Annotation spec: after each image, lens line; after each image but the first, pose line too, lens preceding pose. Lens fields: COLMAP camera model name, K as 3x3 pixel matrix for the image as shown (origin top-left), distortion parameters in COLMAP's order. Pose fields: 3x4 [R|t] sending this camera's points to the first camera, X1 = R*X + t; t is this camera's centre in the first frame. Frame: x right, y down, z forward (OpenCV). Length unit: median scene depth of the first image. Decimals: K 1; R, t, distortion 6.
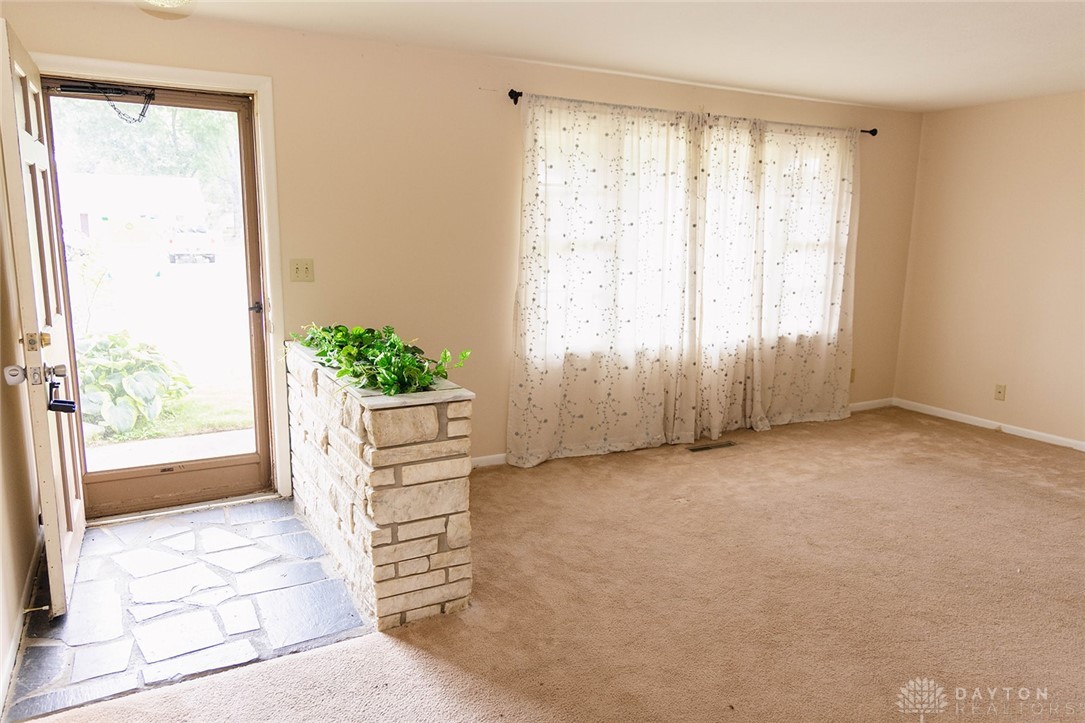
lens RADIAL K [[765.4, 0, 542.5], [0, 765.4, 361.5], [0, 0, 1]] dist [0.010271, 0.001366]
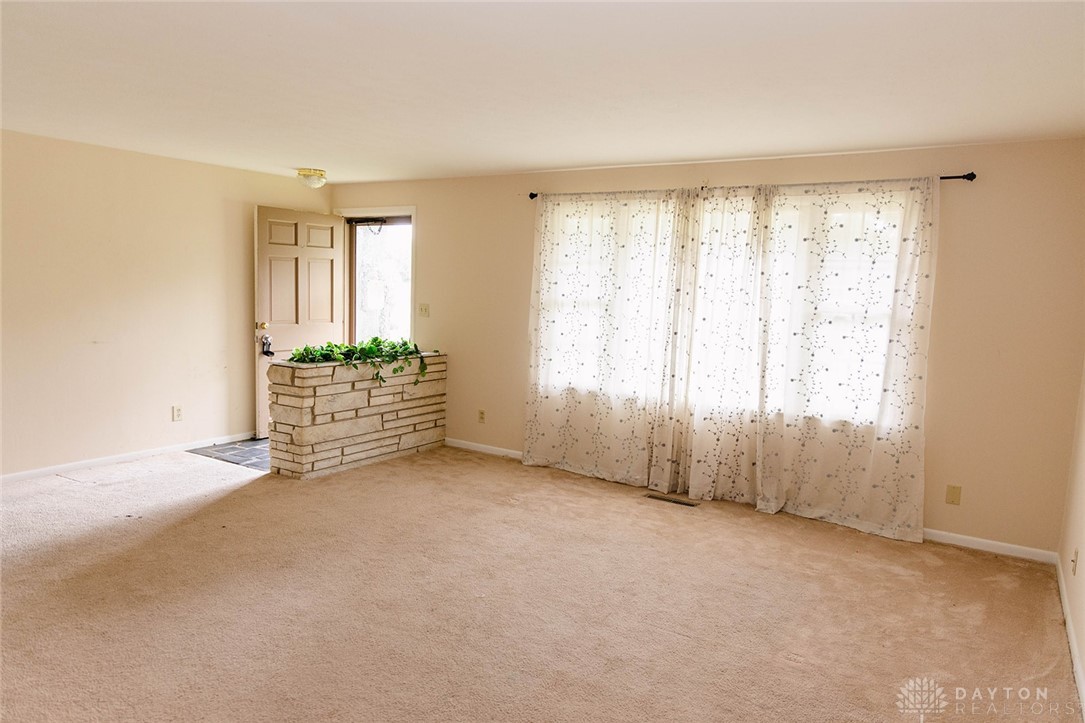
lens RADIAL K [[732.0, 0, 542.5], [0, 732.0, 361.5], [0, 0, 1]] dist [0.003298, -0.000153]
pose [[0.467645, 0.096236, -0.878662, 1.039503], [-0.179757, 0.983637, 0.012062, -0.057295], [0.865445, 0.152305, 0.477292, 0.360511]]
